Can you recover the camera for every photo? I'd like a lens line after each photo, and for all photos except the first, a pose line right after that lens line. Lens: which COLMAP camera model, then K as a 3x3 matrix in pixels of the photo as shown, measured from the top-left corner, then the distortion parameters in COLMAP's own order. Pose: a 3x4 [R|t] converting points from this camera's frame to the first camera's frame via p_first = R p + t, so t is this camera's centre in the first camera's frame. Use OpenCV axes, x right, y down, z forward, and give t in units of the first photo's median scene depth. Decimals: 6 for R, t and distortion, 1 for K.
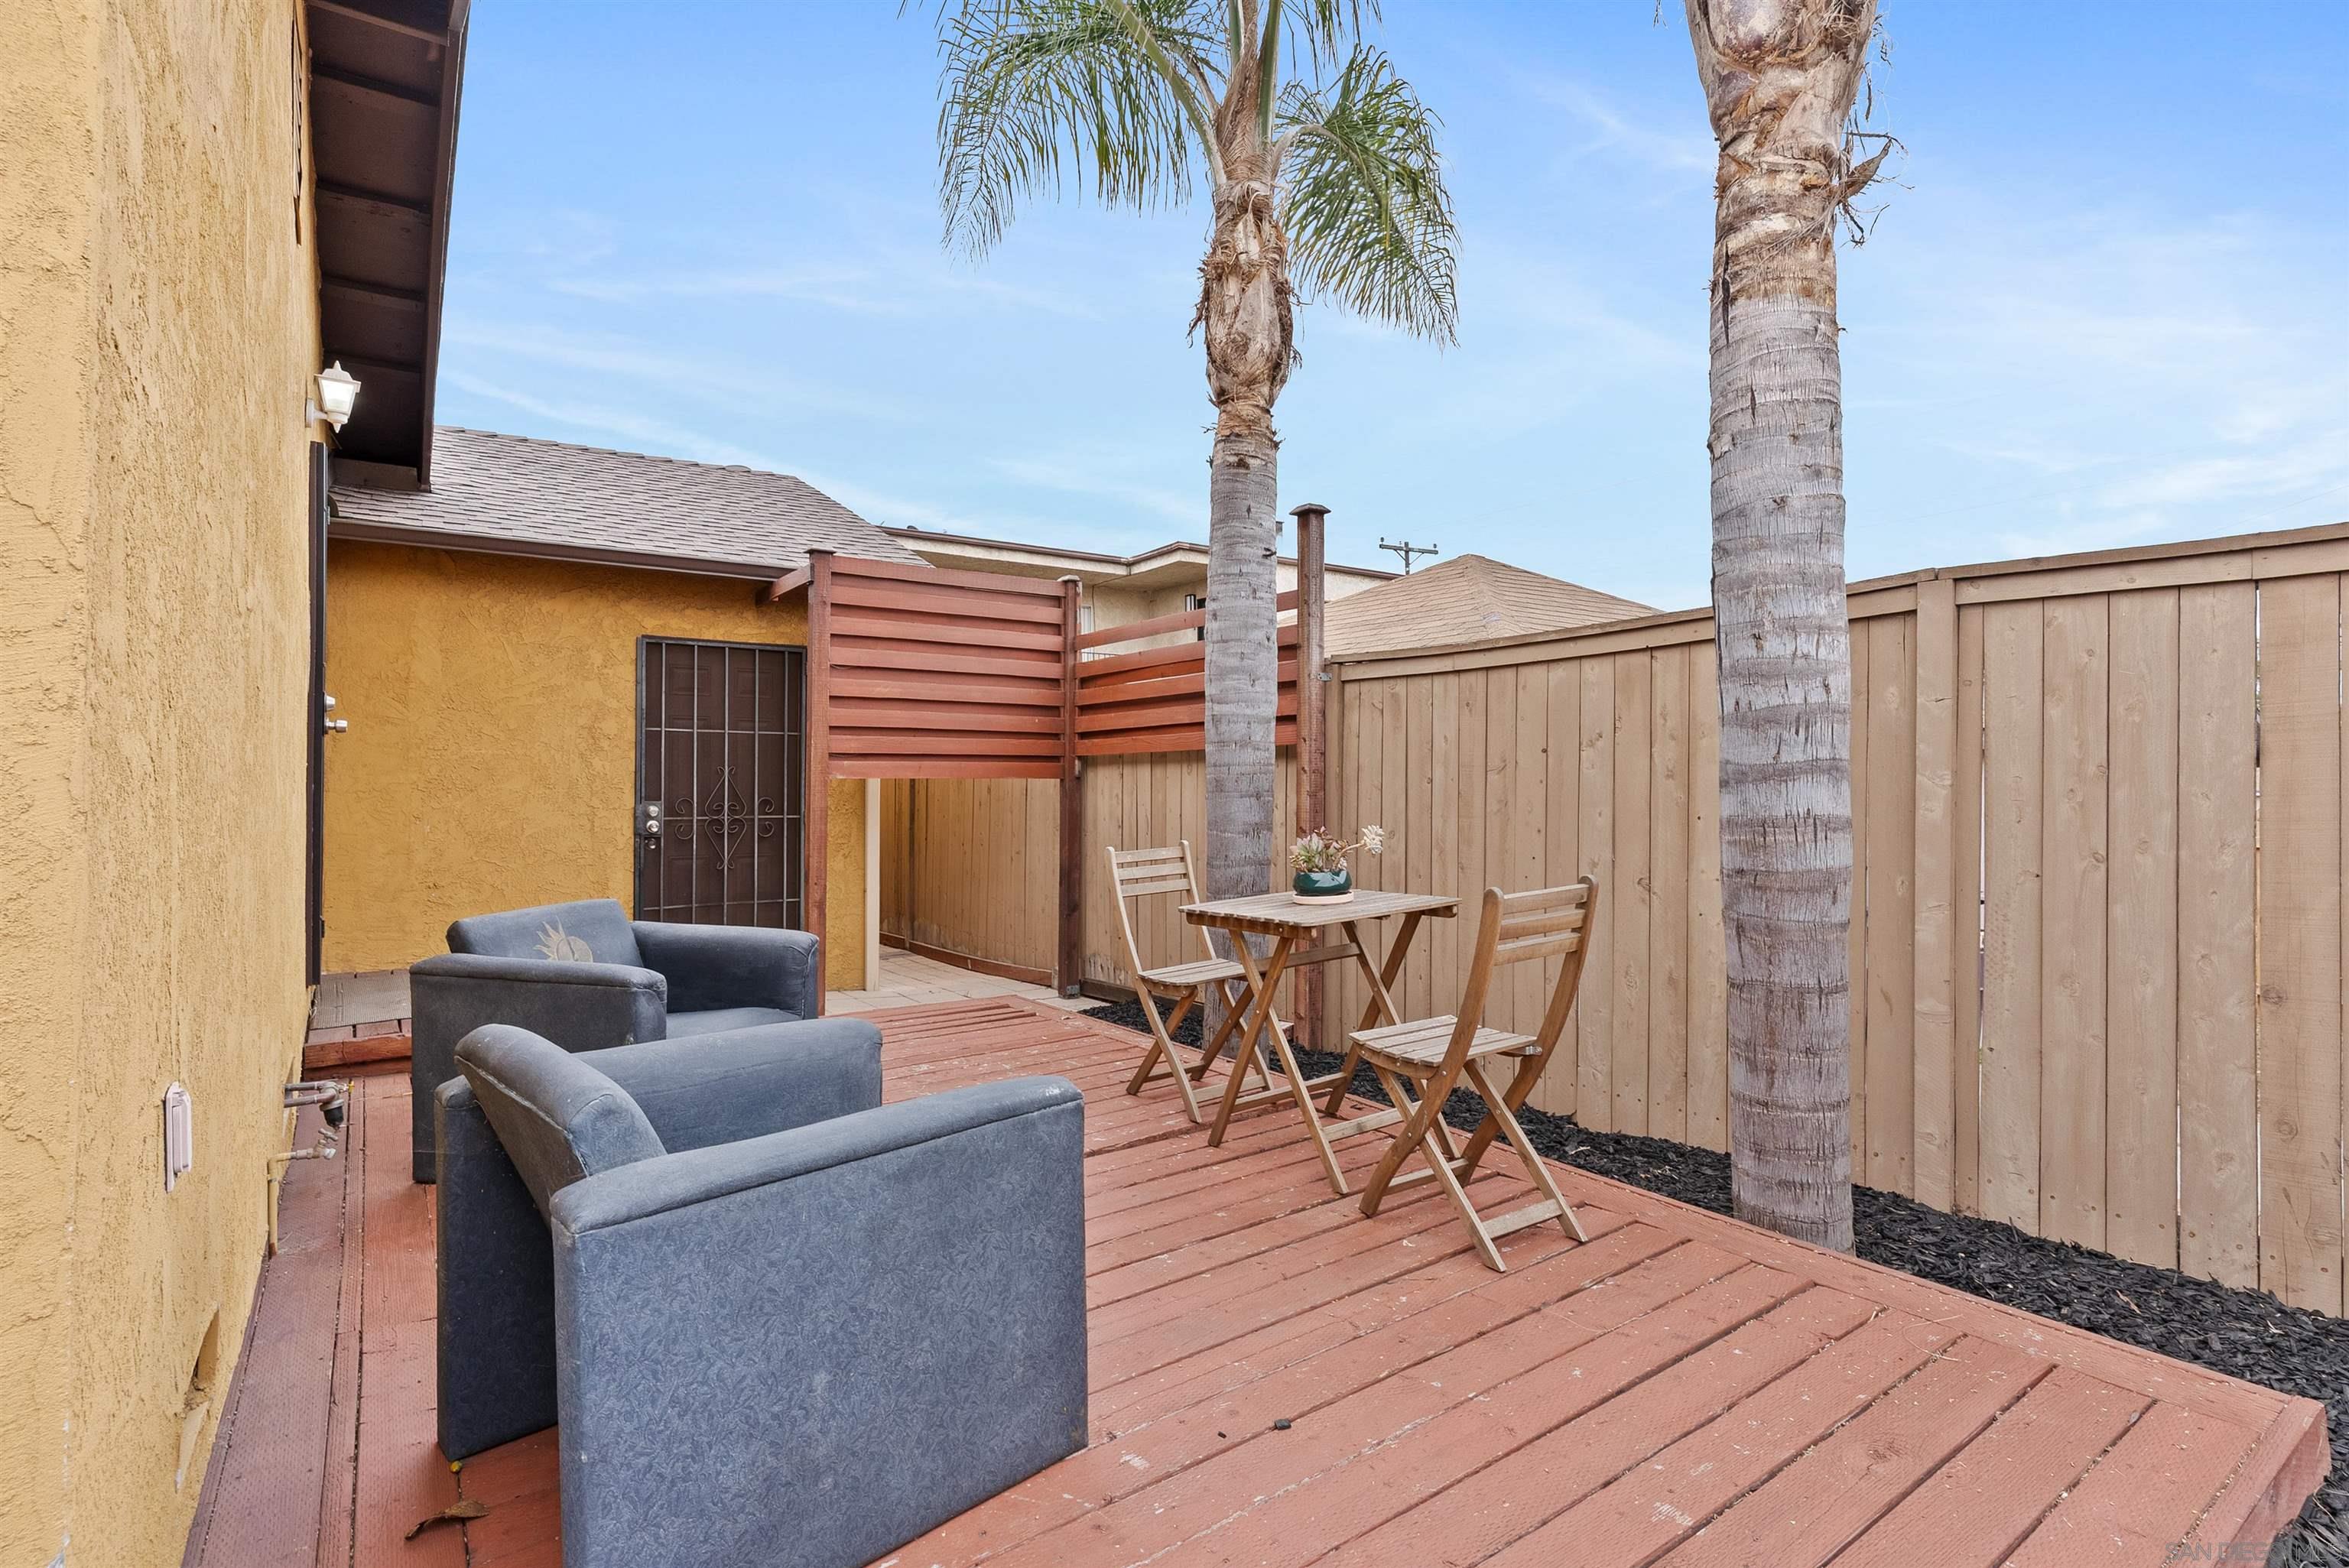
lens RADIAL K [[1148.2, 0, 1169.4], [0, 1148.2, 779.1], [0, 0, 1]] dist [0.004125, -0.000787]
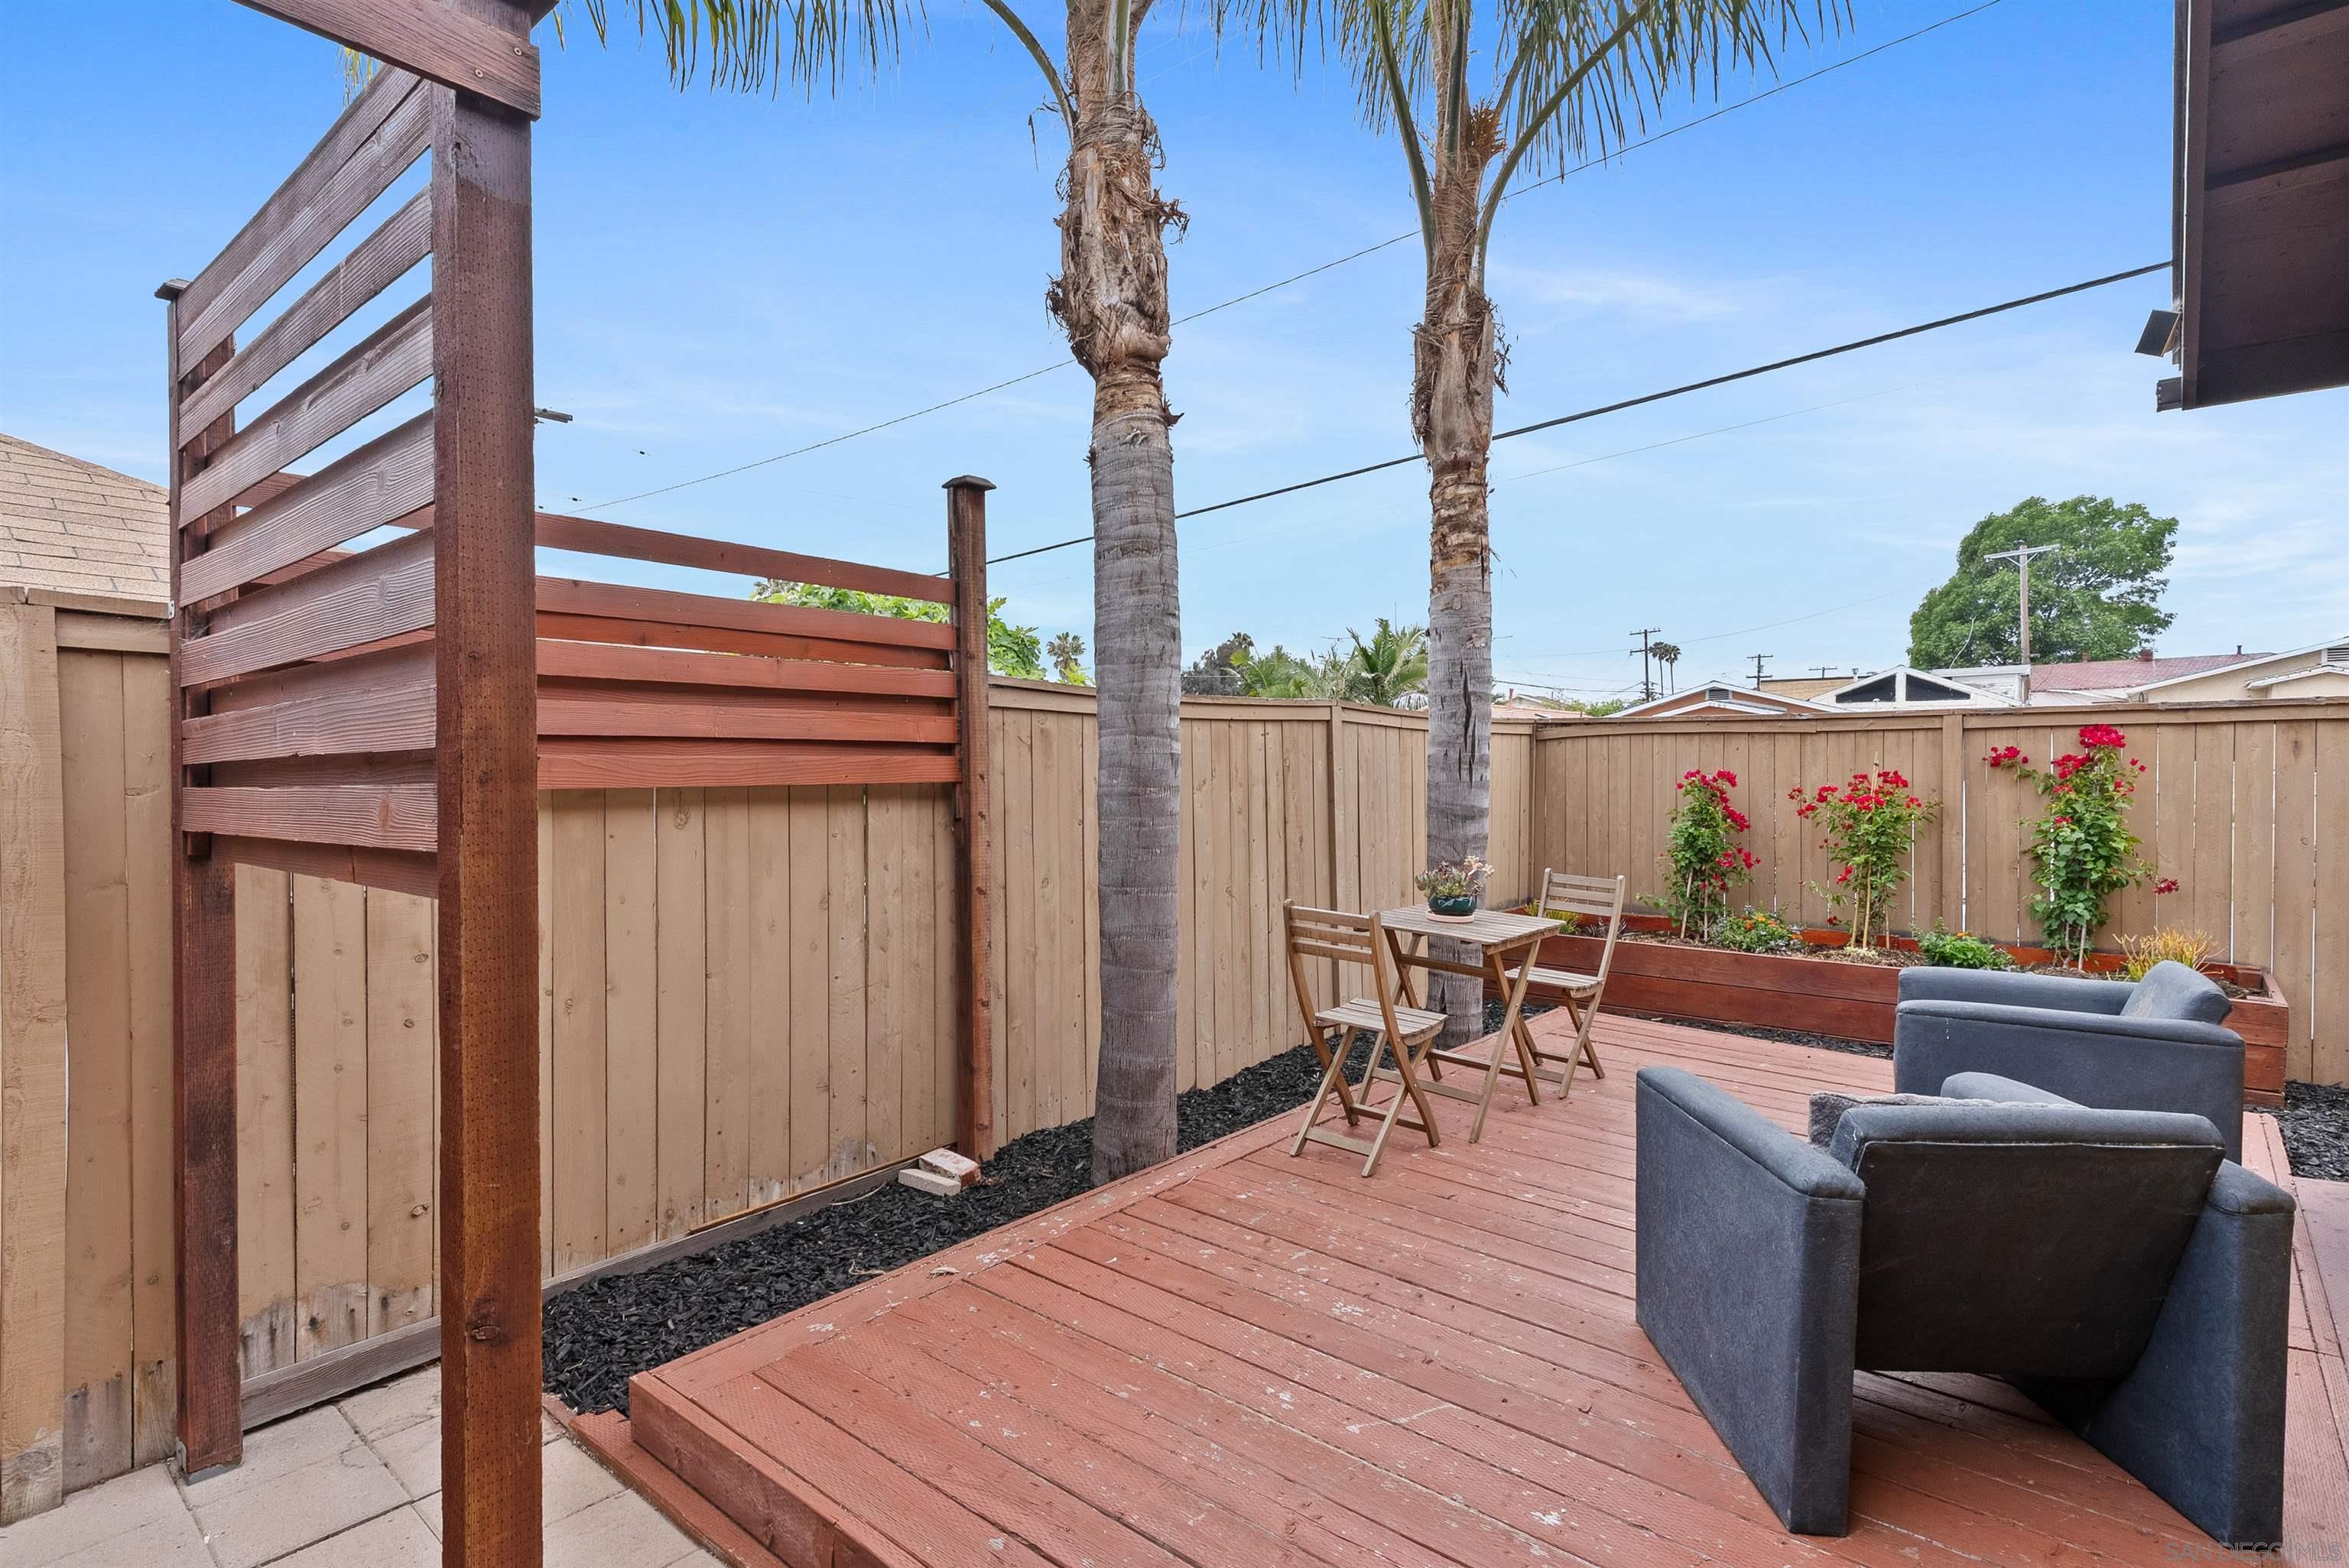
lens RADIAL K [[1148.2, 0, 1163.9], [0, 1148.2, 792.4], [0, 0, 1]] dist [0.004125, -0.000787]
pose [[-0.252034, 0.002894, 0.967714, -0.793491], [0.007102, 0.999974, -0.001141, -0.024724], [-0.967692, 0.006585, -0.252048, 1.261468]]
